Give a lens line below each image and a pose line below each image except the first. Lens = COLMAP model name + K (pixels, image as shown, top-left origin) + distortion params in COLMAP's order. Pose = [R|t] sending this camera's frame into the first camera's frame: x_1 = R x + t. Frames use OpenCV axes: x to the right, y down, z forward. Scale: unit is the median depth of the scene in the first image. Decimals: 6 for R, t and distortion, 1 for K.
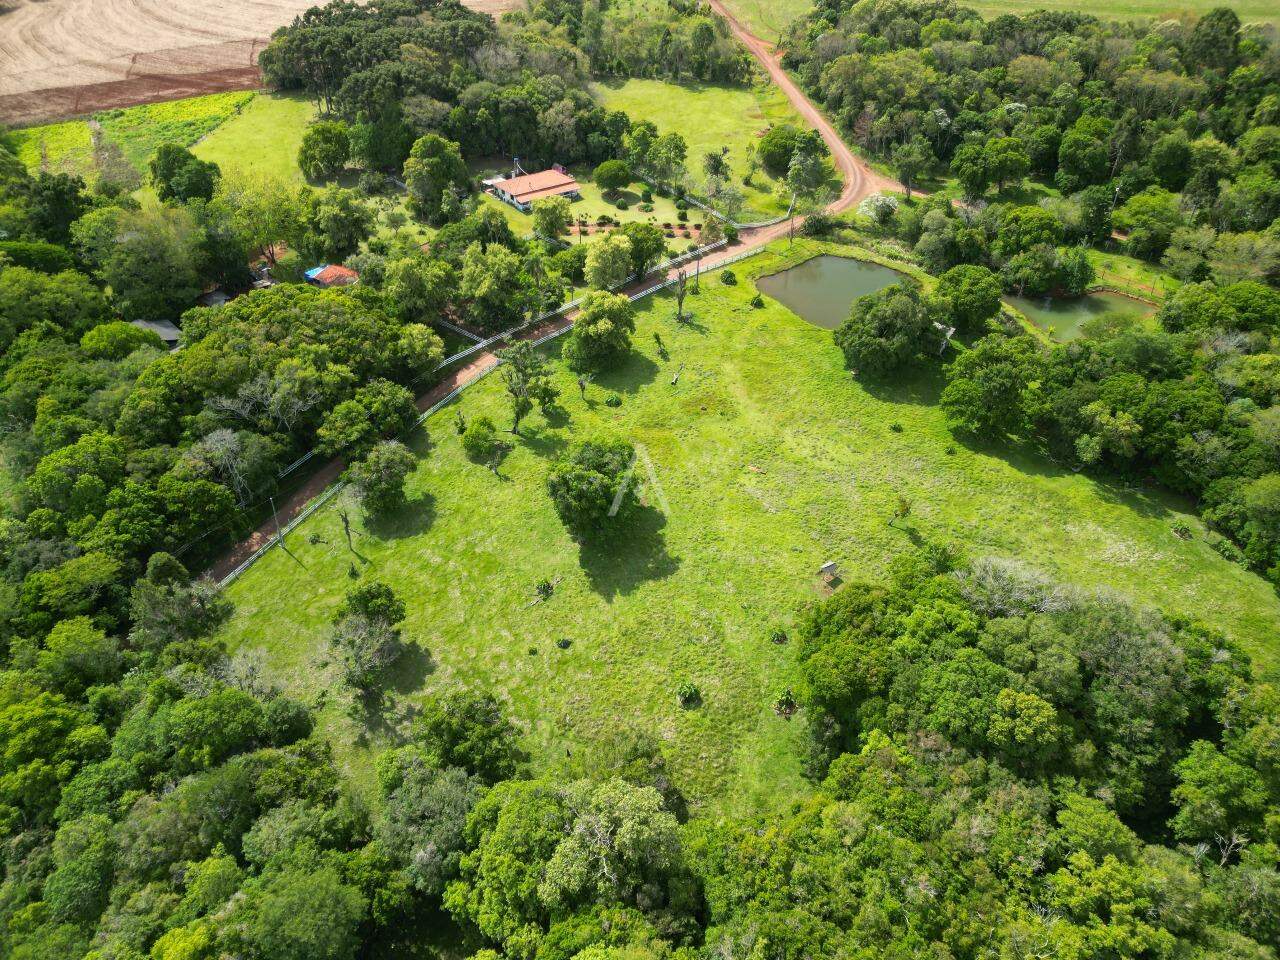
lens RADIAL K [[899.0, 0, 640.0], [0, 899.0, 480.0], [0, 0, 1]] dist [0.077367, -0.070300]
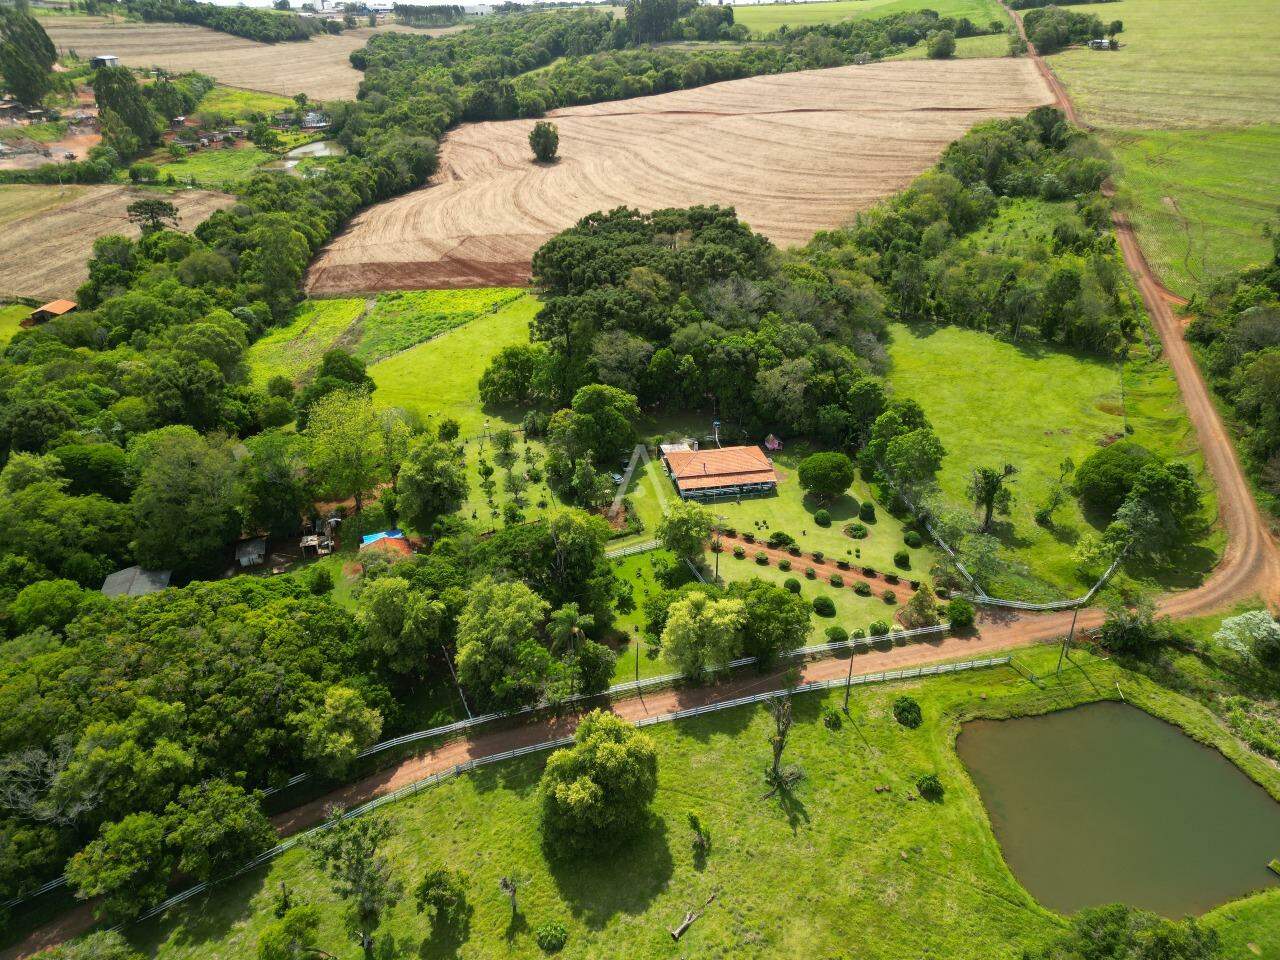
lens RADIAL K [[899.0, 0, 640.0], [0, 899.0, 480.0], [0, 0, 1]] dist [0.077367, -0.070300]
pose [[0.882841, 0.205966, -0.422102, 0.144904], [-0.272161, 0.956791, -0.102366, -0.230755], [0.382780, 0.205252, 0.900750, 0.334025]]
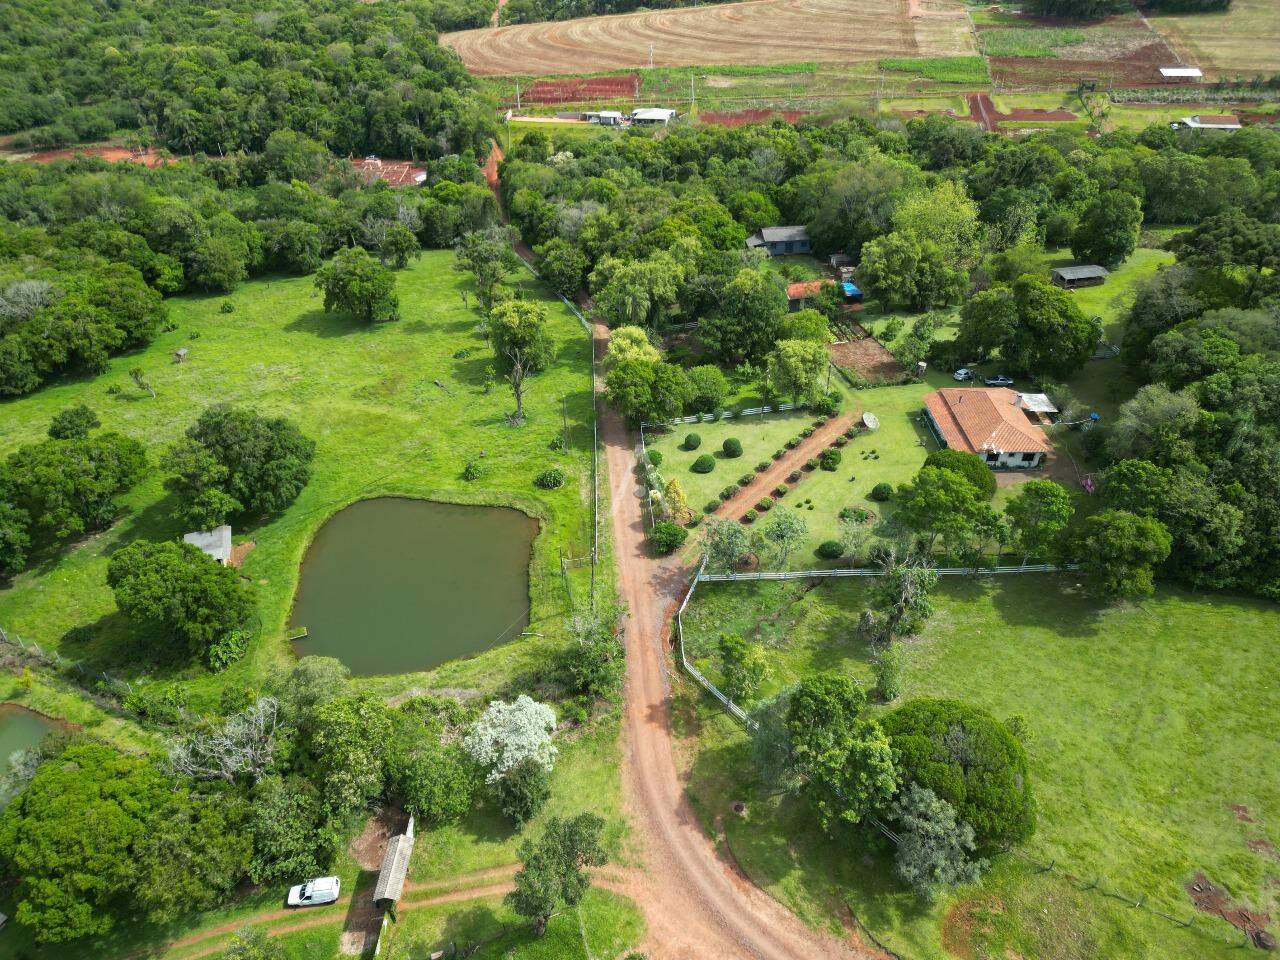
lens RADIAL K [[899.0, 0, 640.0], [0, 899.0, 480.0], [0, 0, 1]] dist [0.077367, -0.070300]
pose [[-0.622683, 0.441280, -0.646172, 0.431169], [-0.458738, 0.463124, 0.758337, -0.673639], [0.633897, 0.768627, -0.085948, 0.978587]]
